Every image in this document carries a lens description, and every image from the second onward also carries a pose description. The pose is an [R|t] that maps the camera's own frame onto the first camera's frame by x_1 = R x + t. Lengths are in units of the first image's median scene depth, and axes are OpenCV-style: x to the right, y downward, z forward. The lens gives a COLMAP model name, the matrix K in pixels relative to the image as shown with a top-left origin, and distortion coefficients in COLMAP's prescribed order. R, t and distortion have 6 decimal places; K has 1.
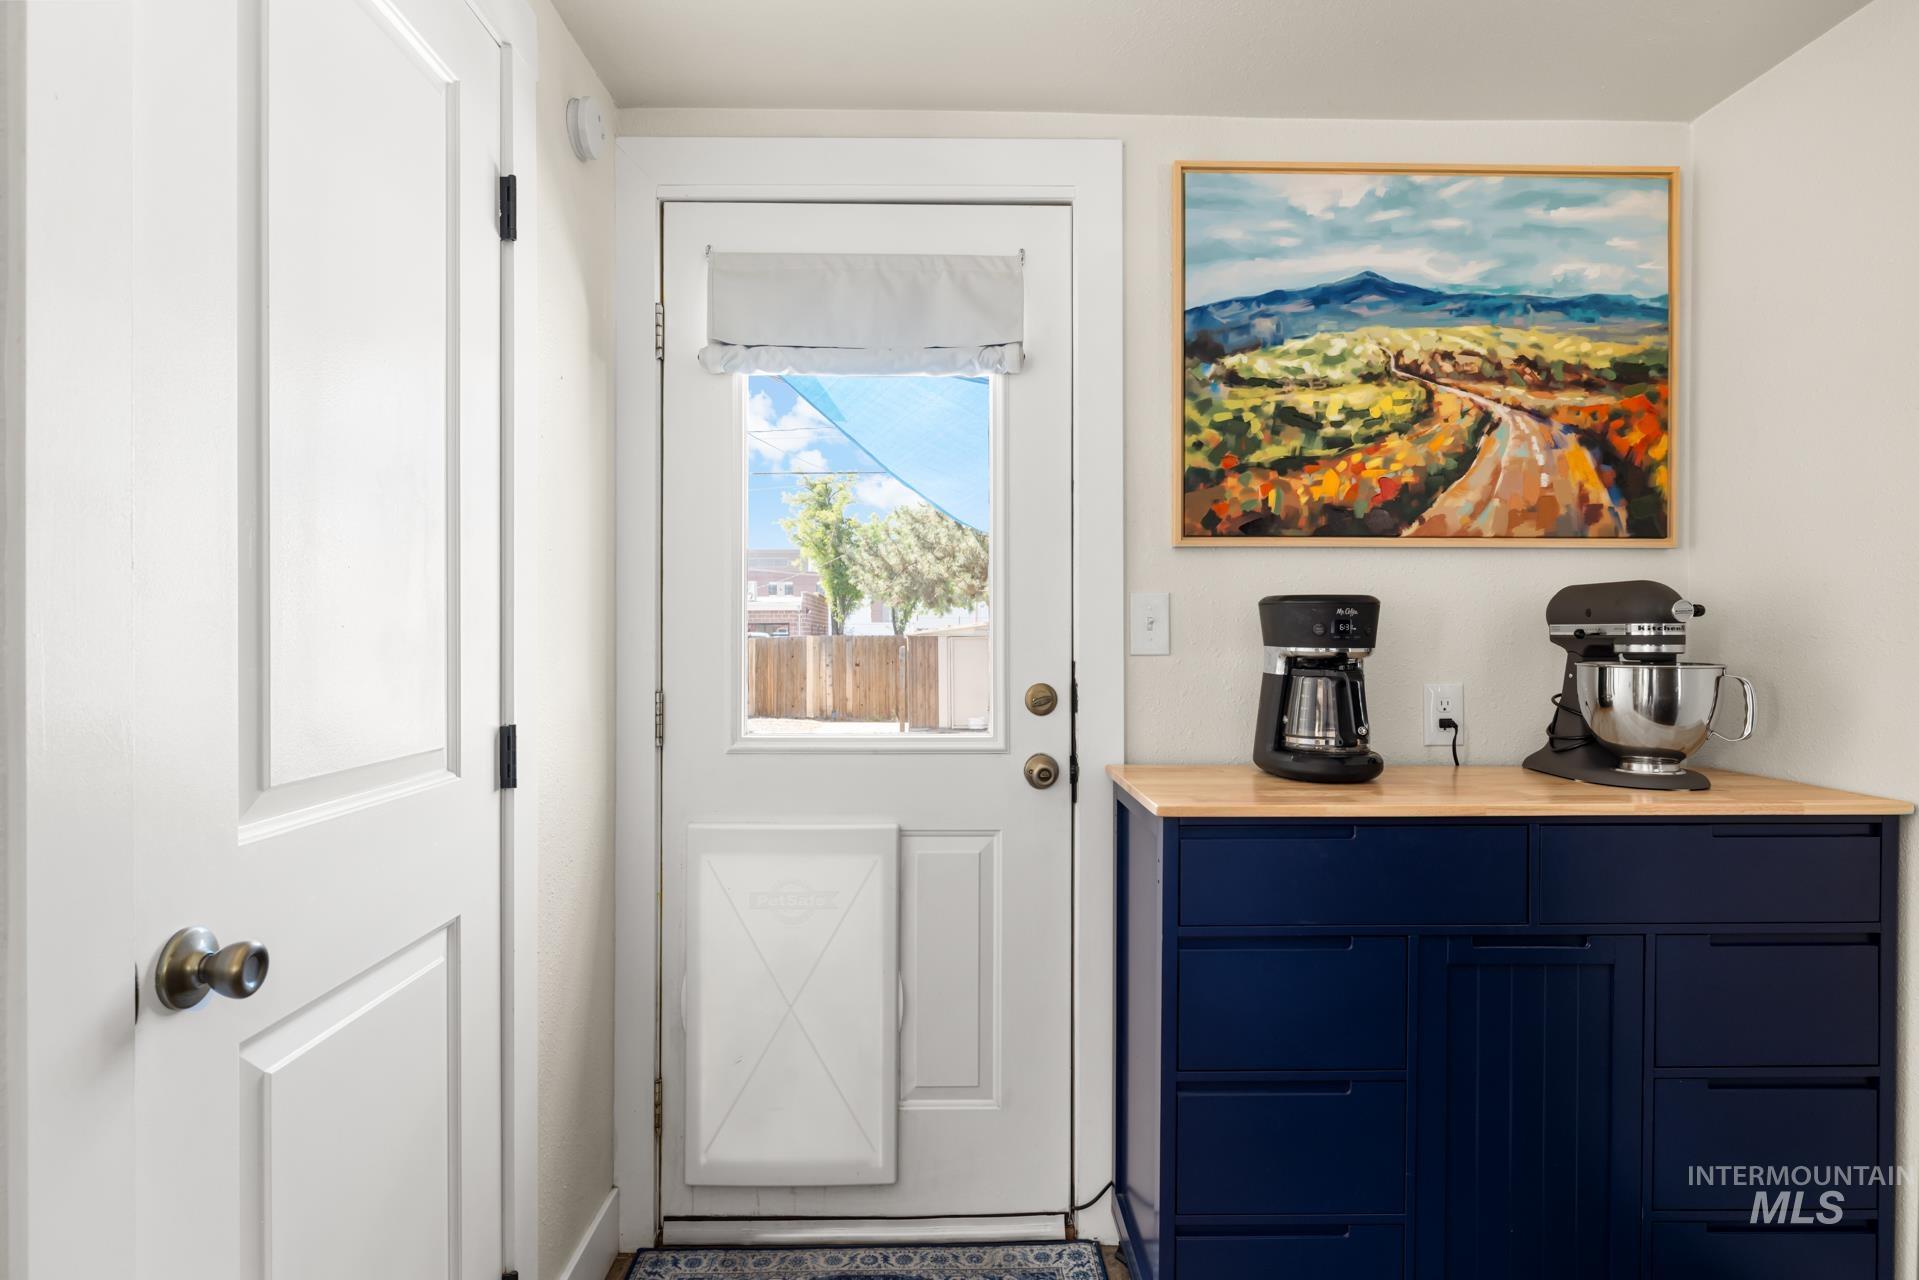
lens RADIAL K [[1076.1, 0, 954.0], [0, 1076.1, 635.1], [0, 0, 1]] dist [0.000366, -0.000933]
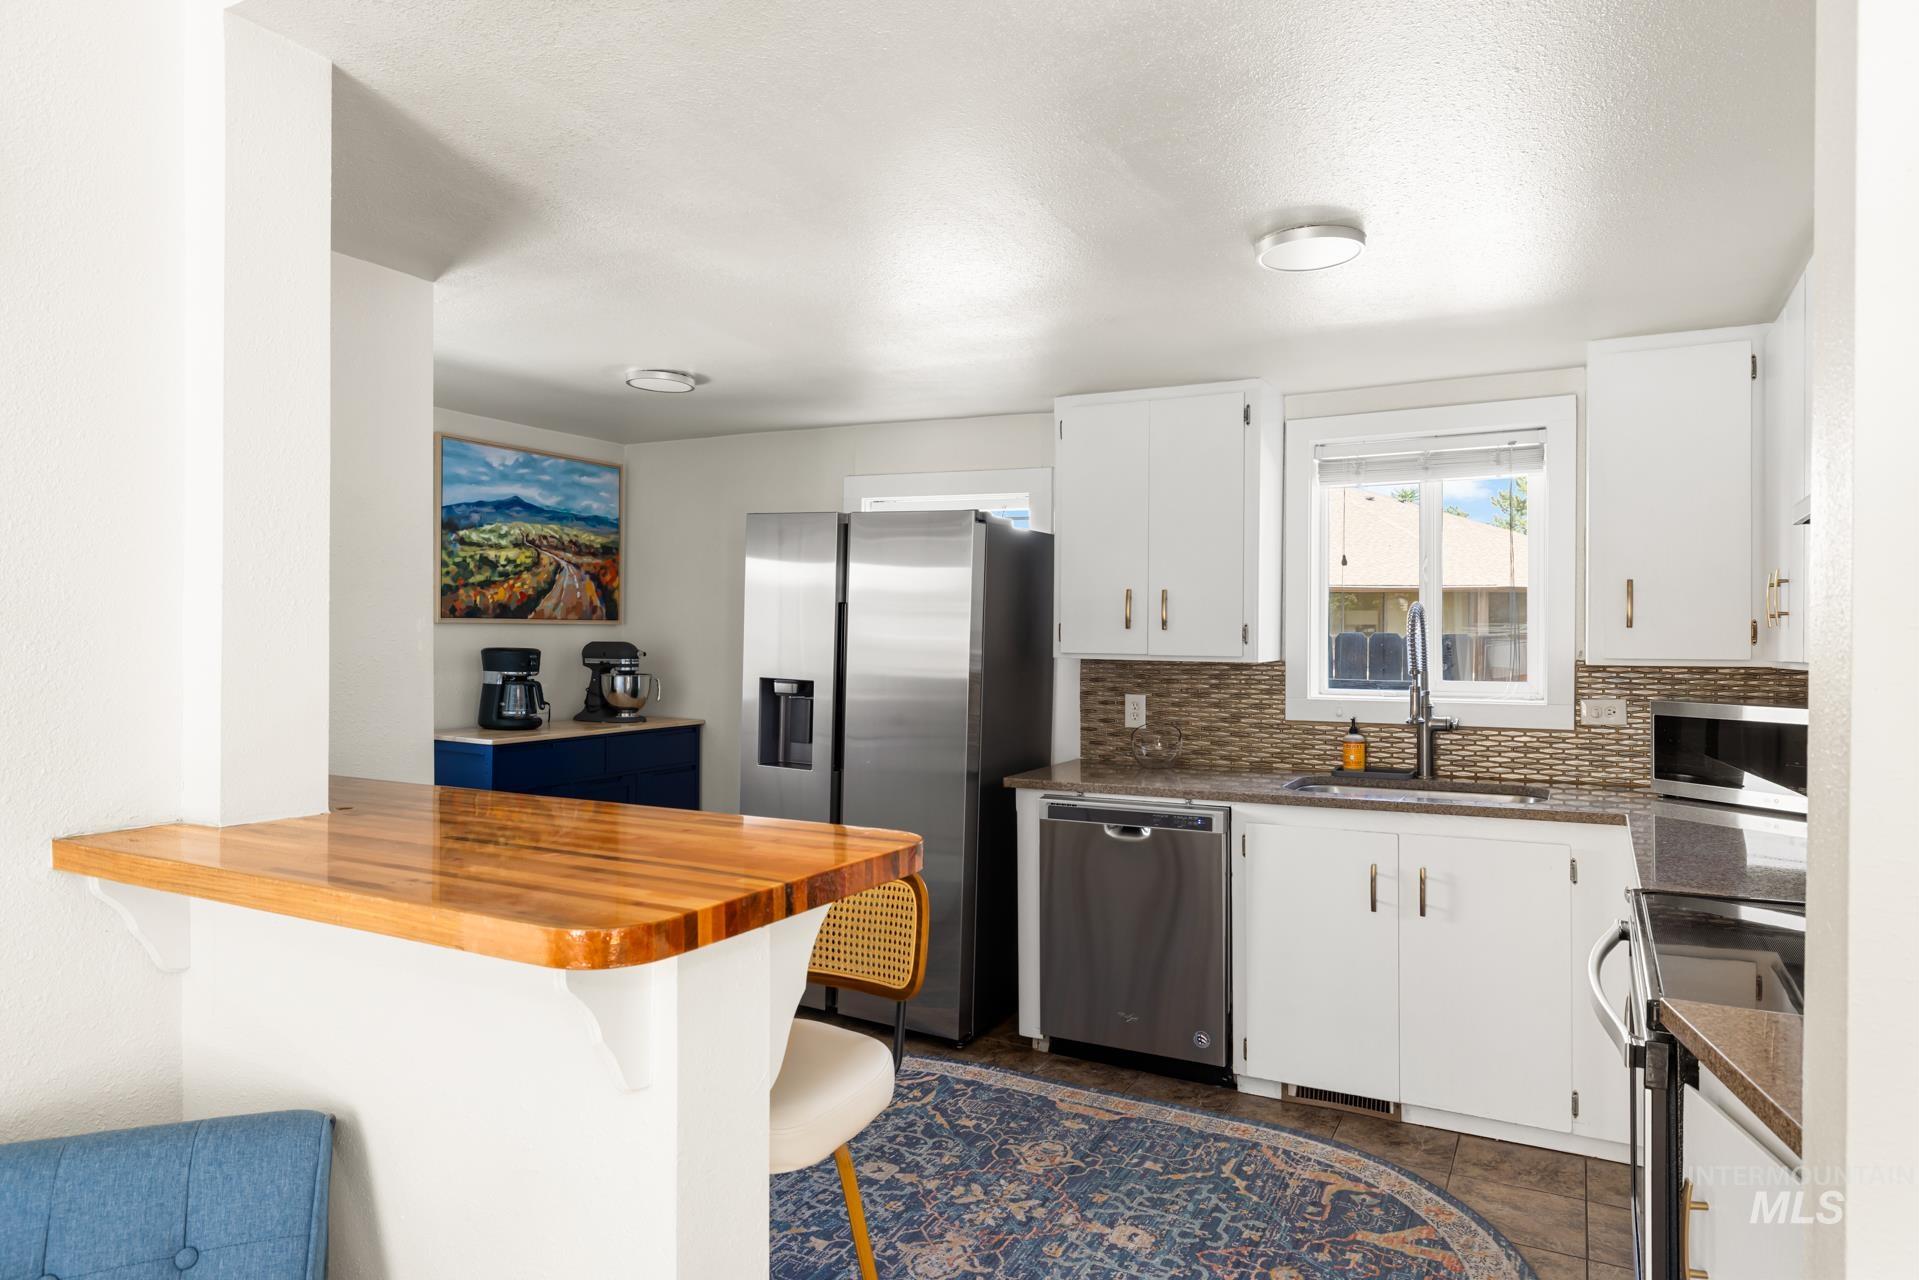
lens RADIAL K [[1137.3, 0, 952.2], [0, 1137.3, 630.9], [0, 0, 1]] dist [0.000941, -0.002826]
pose [[0.493101, 0.002442, 0.869969, -1.172647], [-0.006252, 0.999980, 0.000736, -0.074065], [-0.869950, -0.005802, 0.493106, -0.892258]]
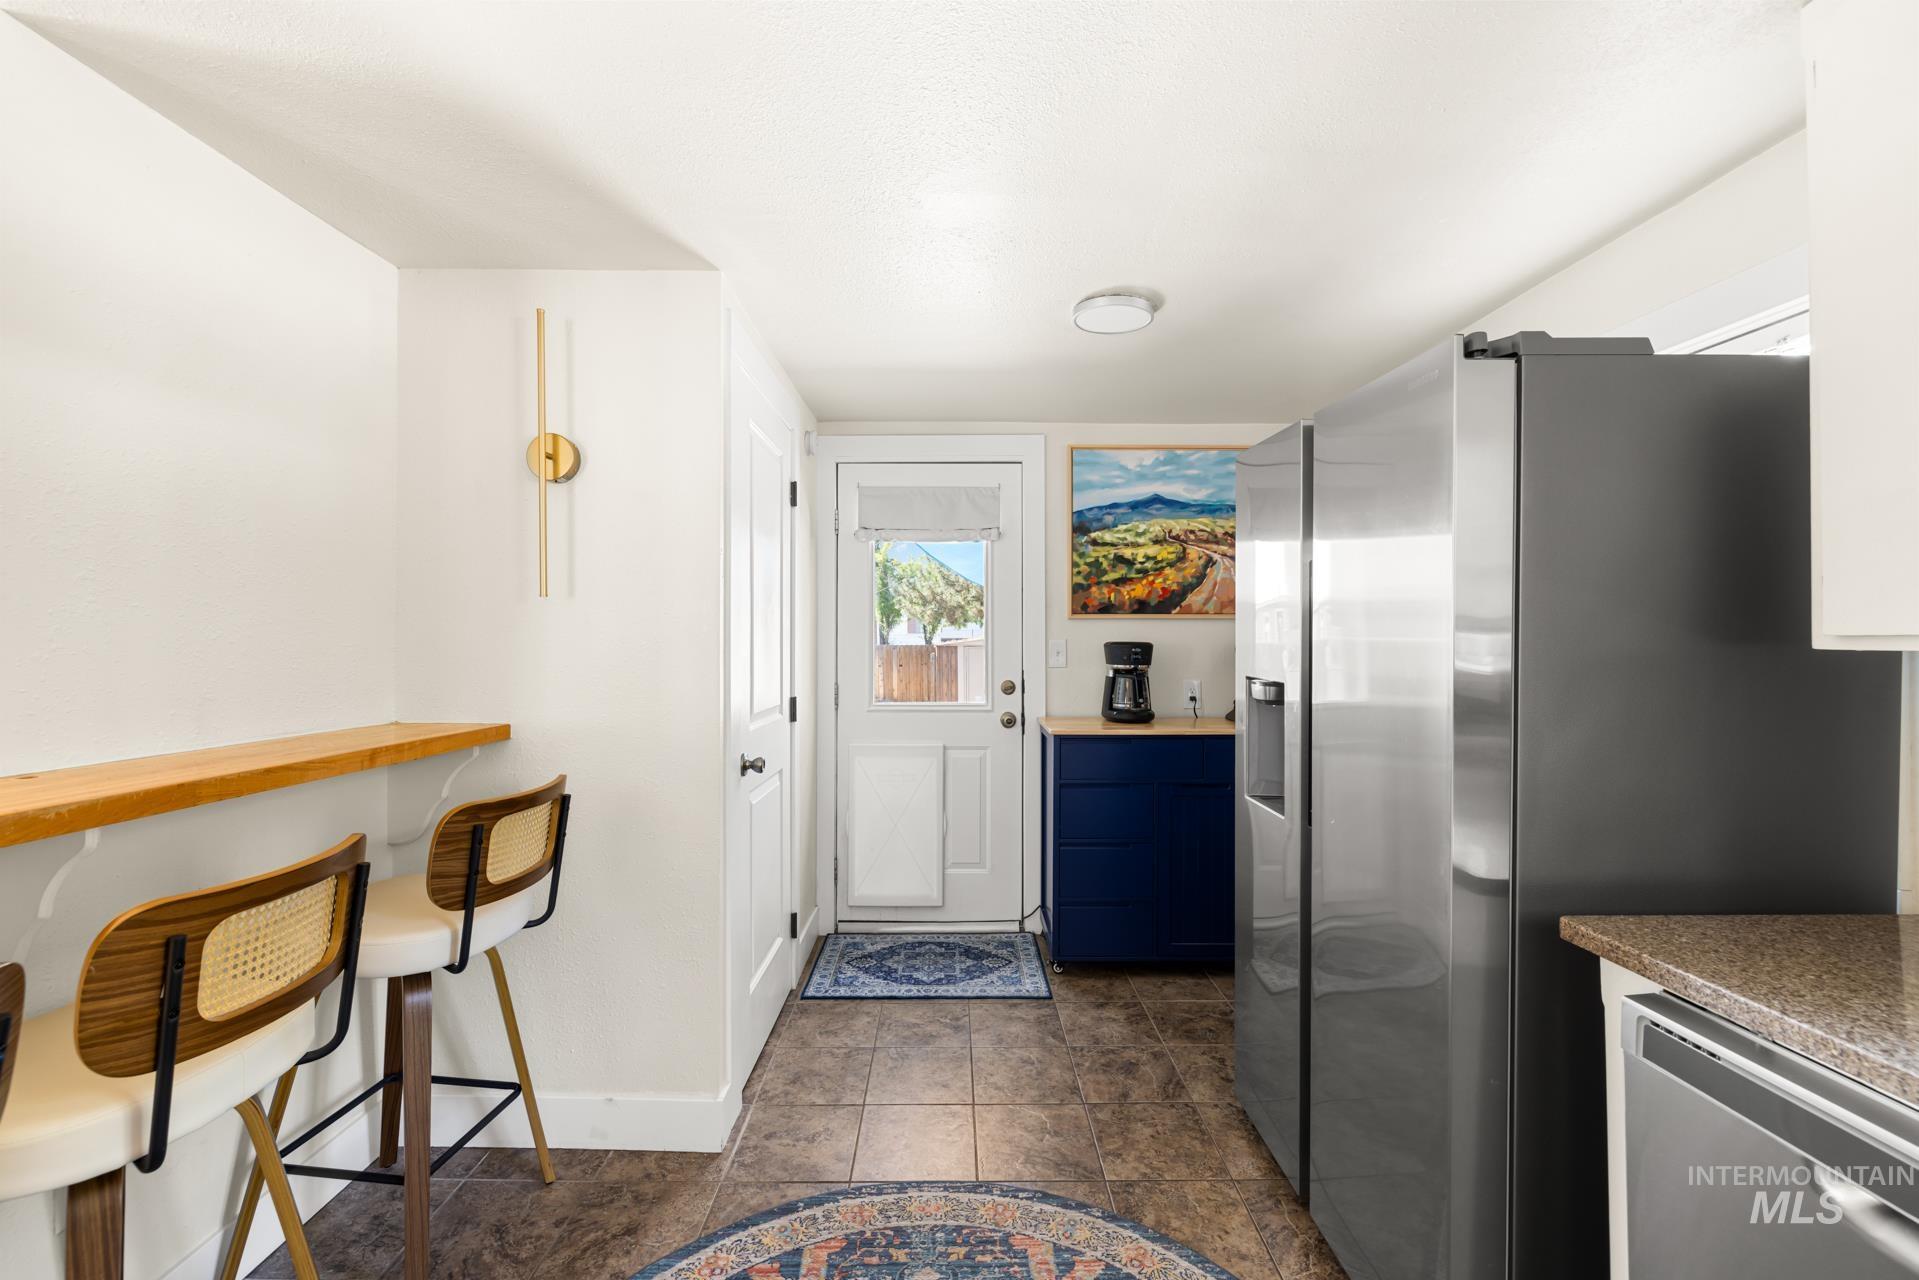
lens RADIAL K [[797.5, 0, 958.6], [0, 797.5, 633.9], [0, 0, 1]] dist [-0.000388, 0.000047]
pose [[0.999921, -0.000352, -0.012537, -0.000254], [0.000210, 0.999936, -0.011303, -0.031949], [0.012540, 0.011299, 0.999858, -0.641076]]
